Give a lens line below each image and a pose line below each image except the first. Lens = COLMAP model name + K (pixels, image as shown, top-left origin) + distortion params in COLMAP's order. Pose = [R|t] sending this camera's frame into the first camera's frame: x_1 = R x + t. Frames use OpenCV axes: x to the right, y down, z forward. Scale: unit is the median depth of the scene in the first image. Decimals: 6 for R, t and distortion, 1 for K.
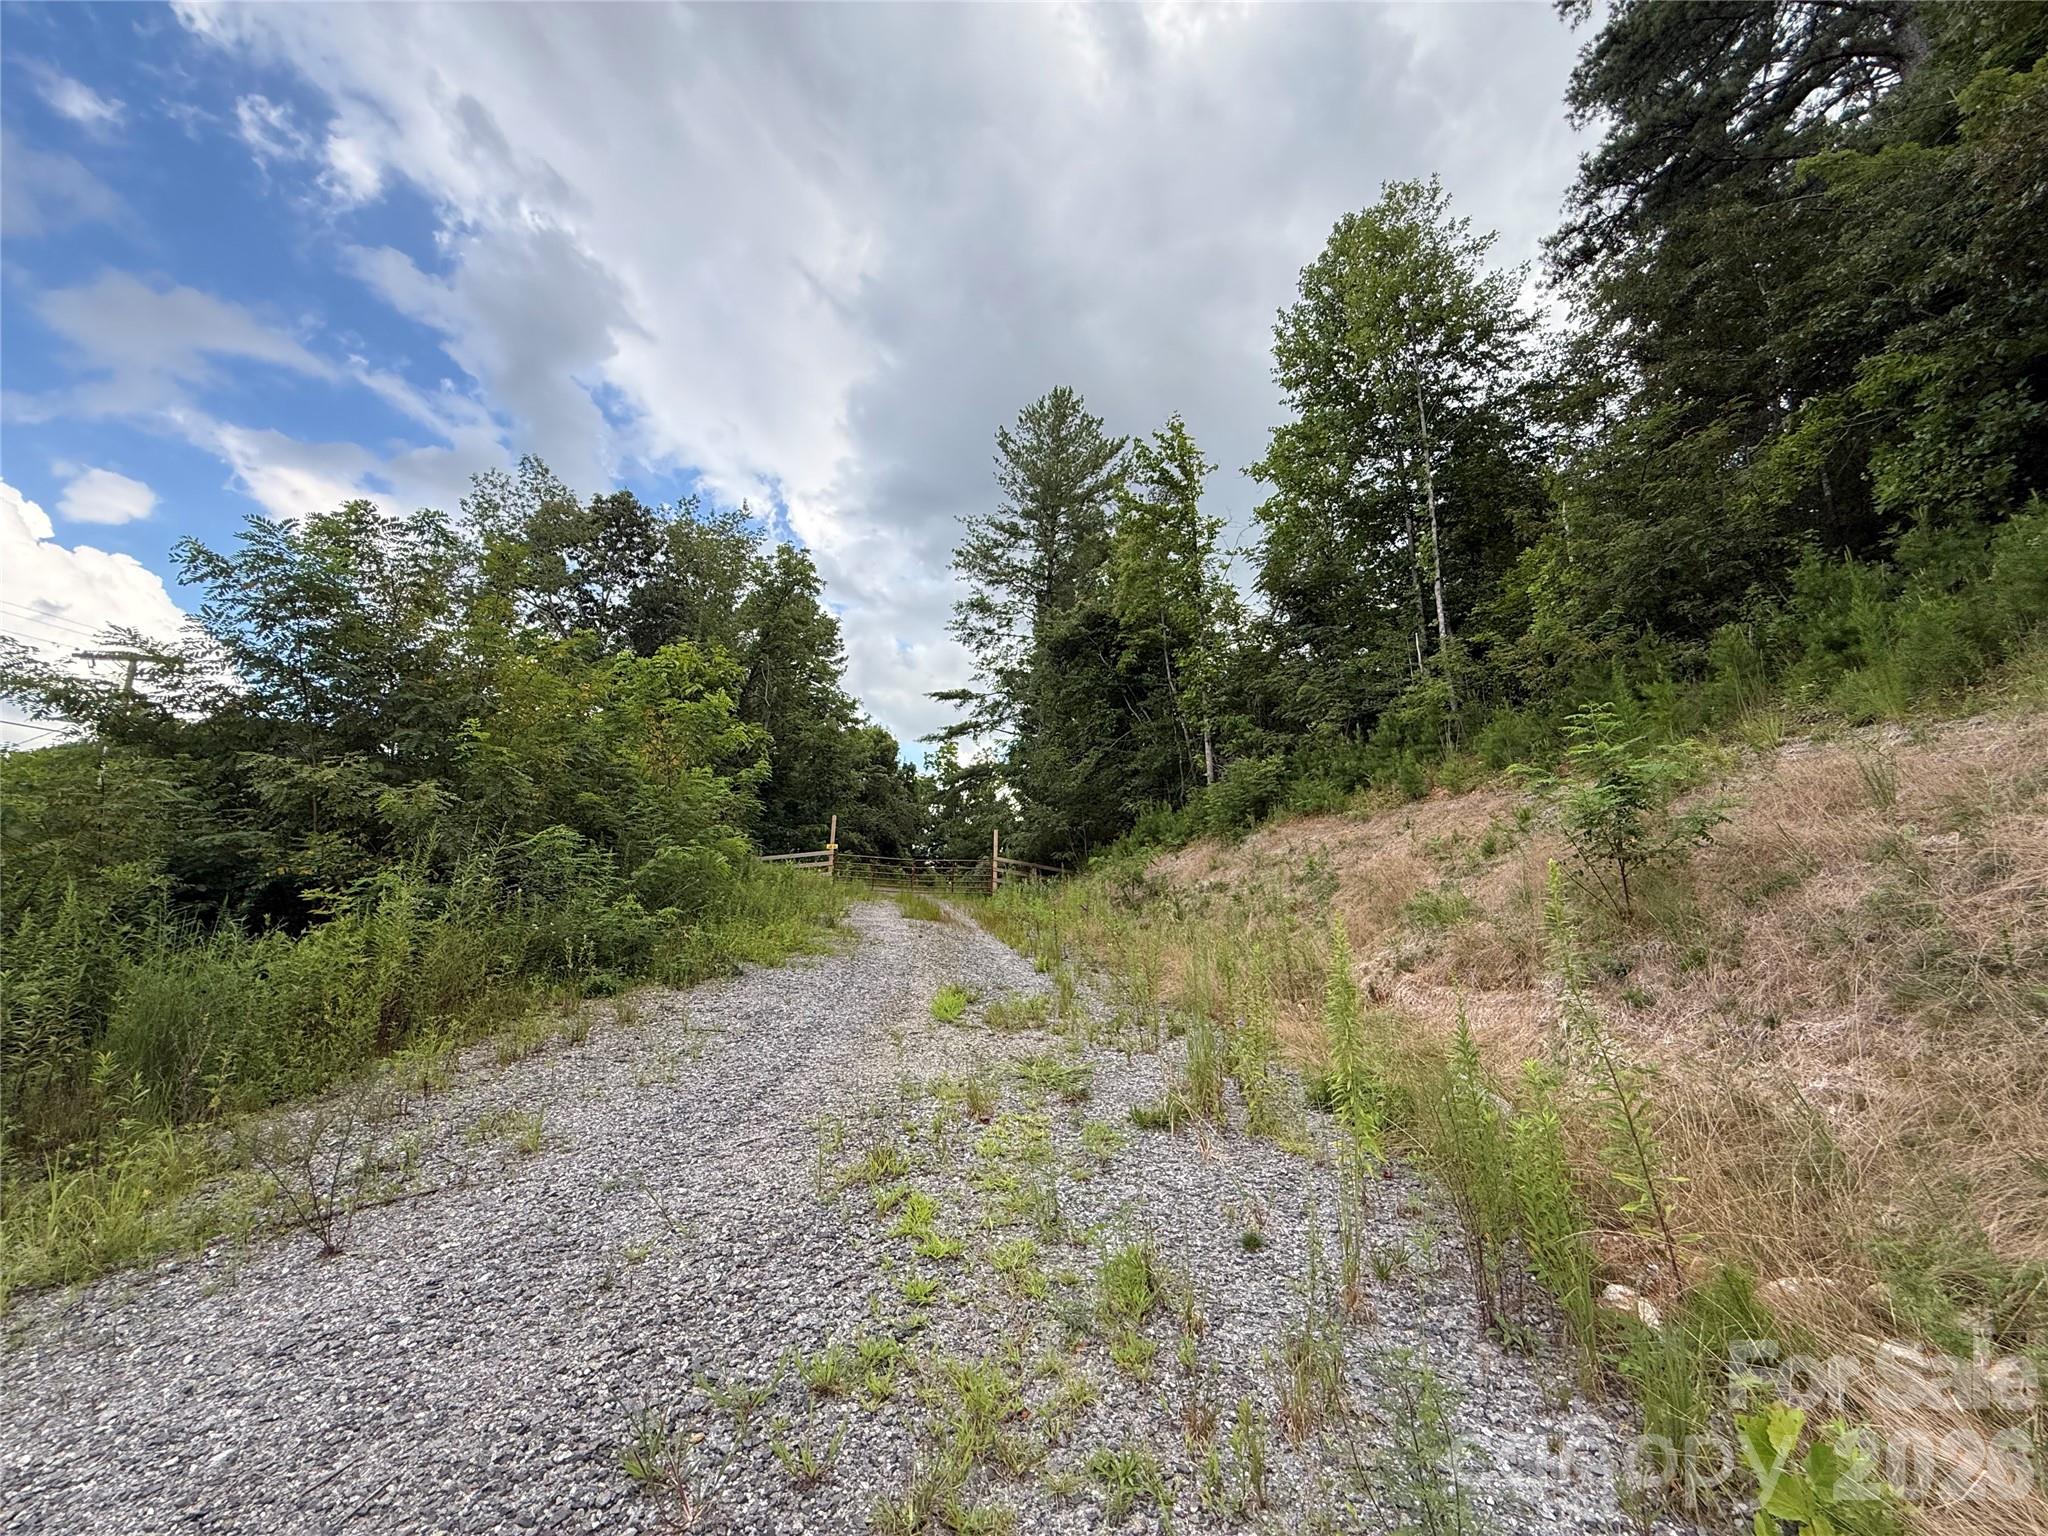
lens RADIAL K [[812.9, 0, 1013.7], [0, 812.9, 768.2], [0, 0, 1]] dist [0.001025, 0.000183]
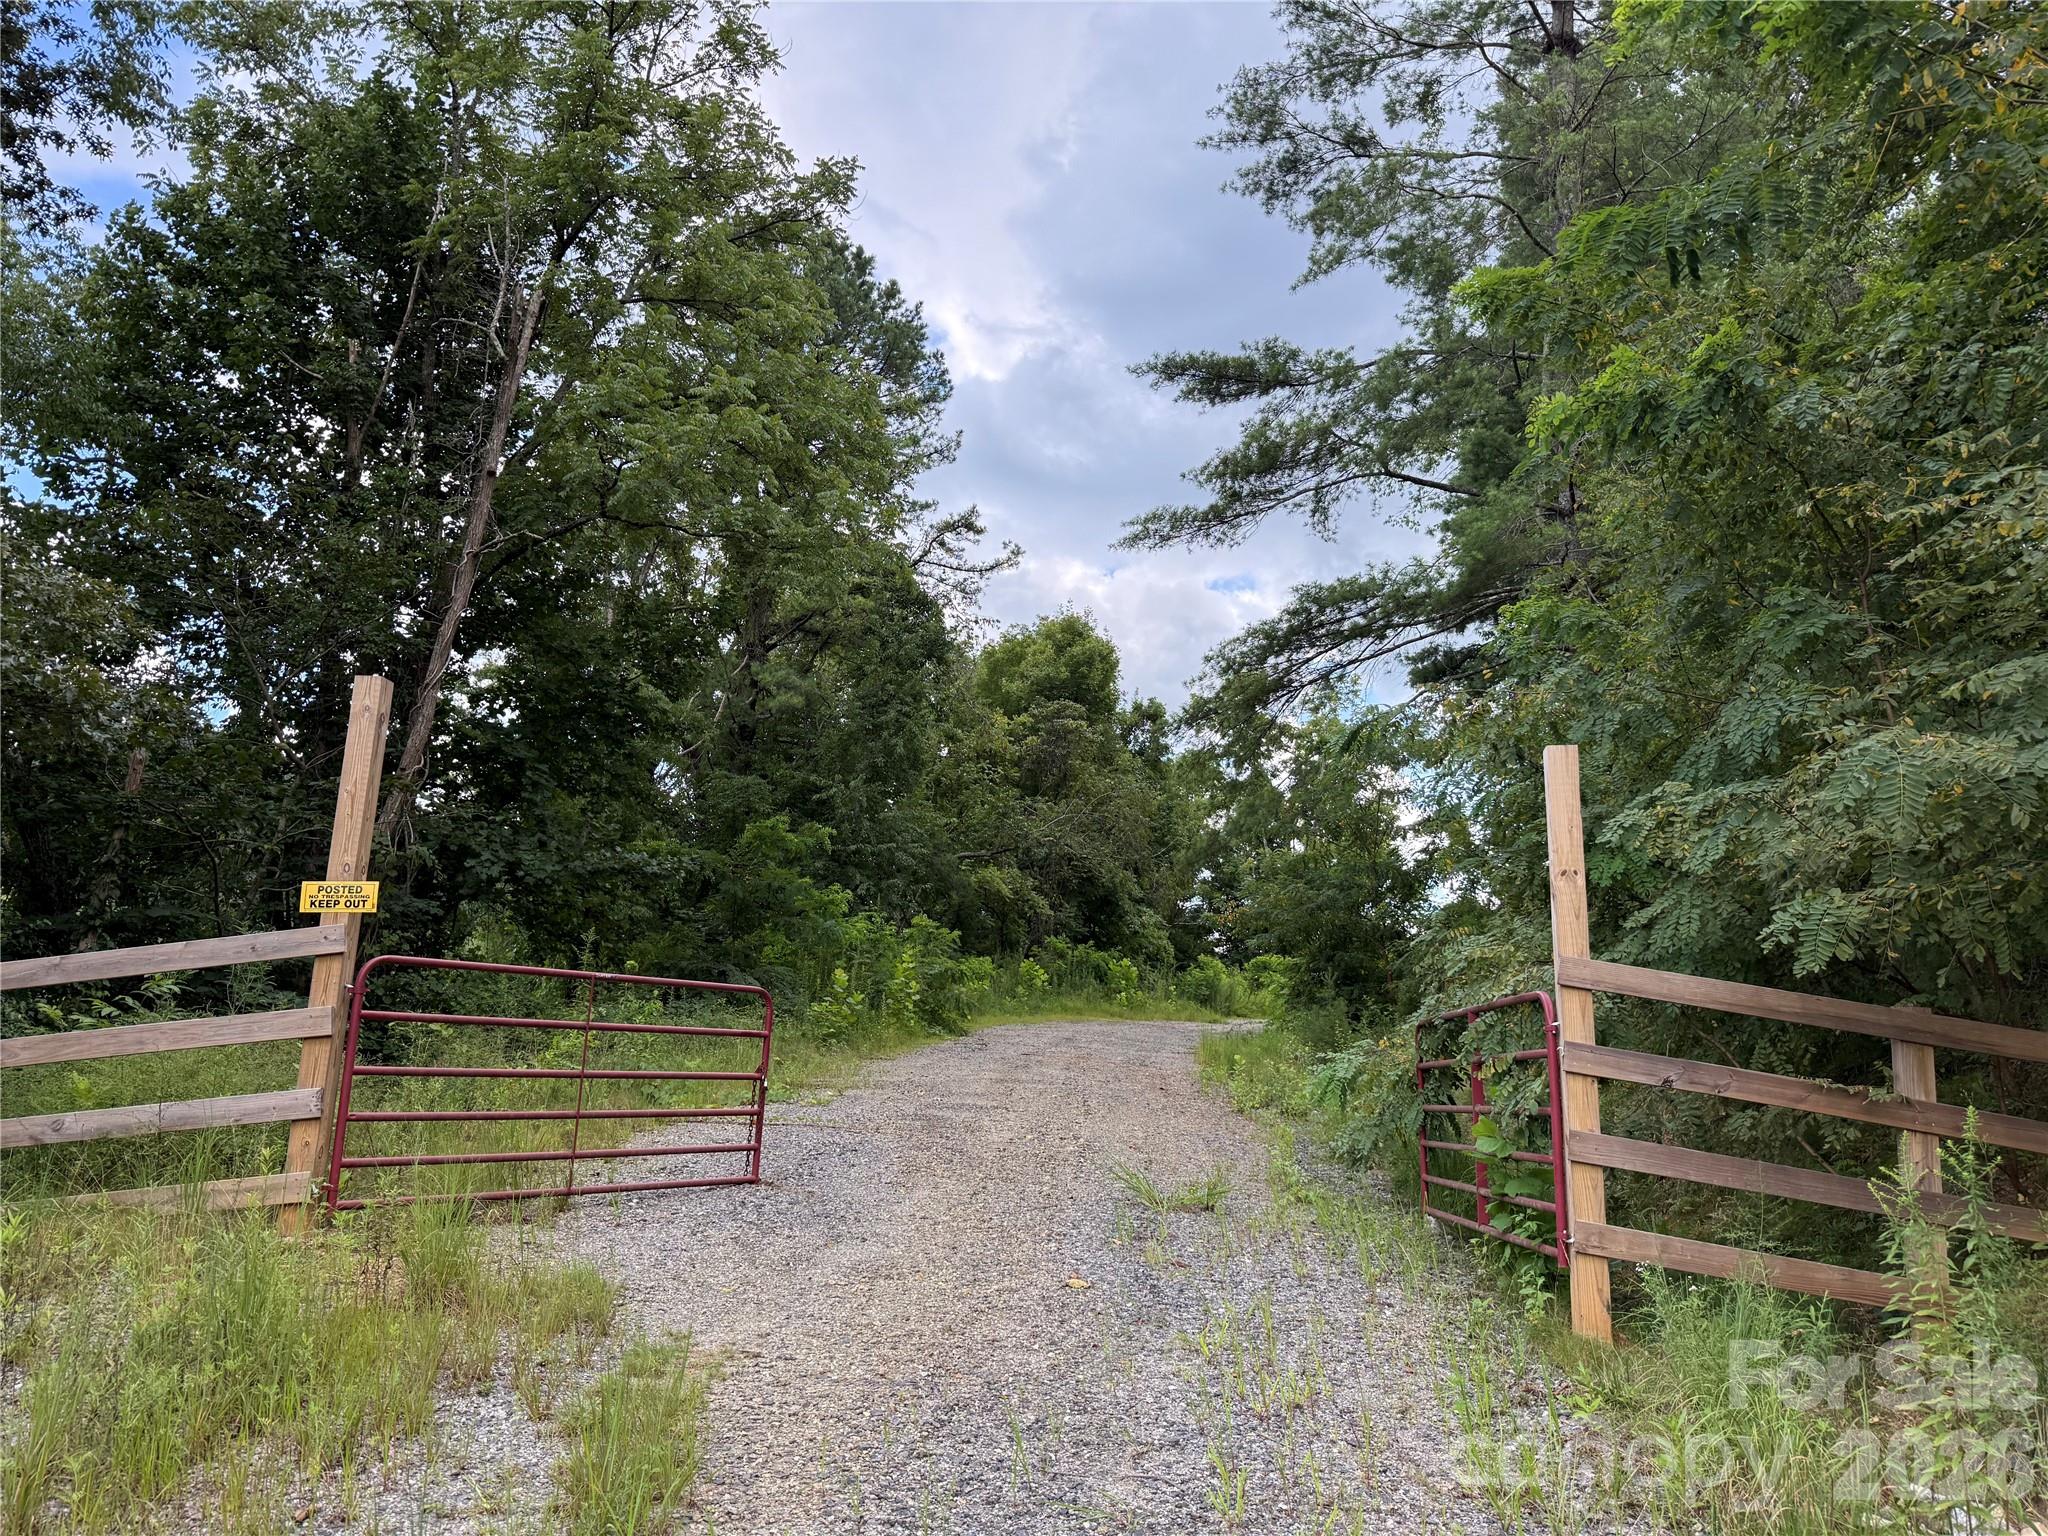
lens RADIAL K [[1438.1, 0, 1024.0], [0, 1438.1, 768.0], [0, 0, 1]] dist [0.021572, -0.030488]
pose [[0.970721, -0.039469, -0.236946, -0.029744], [0.039360, 0.999212, -0.005191, 0.045634], [0.236964, -0.004287, 0.971509, 0.447788]]
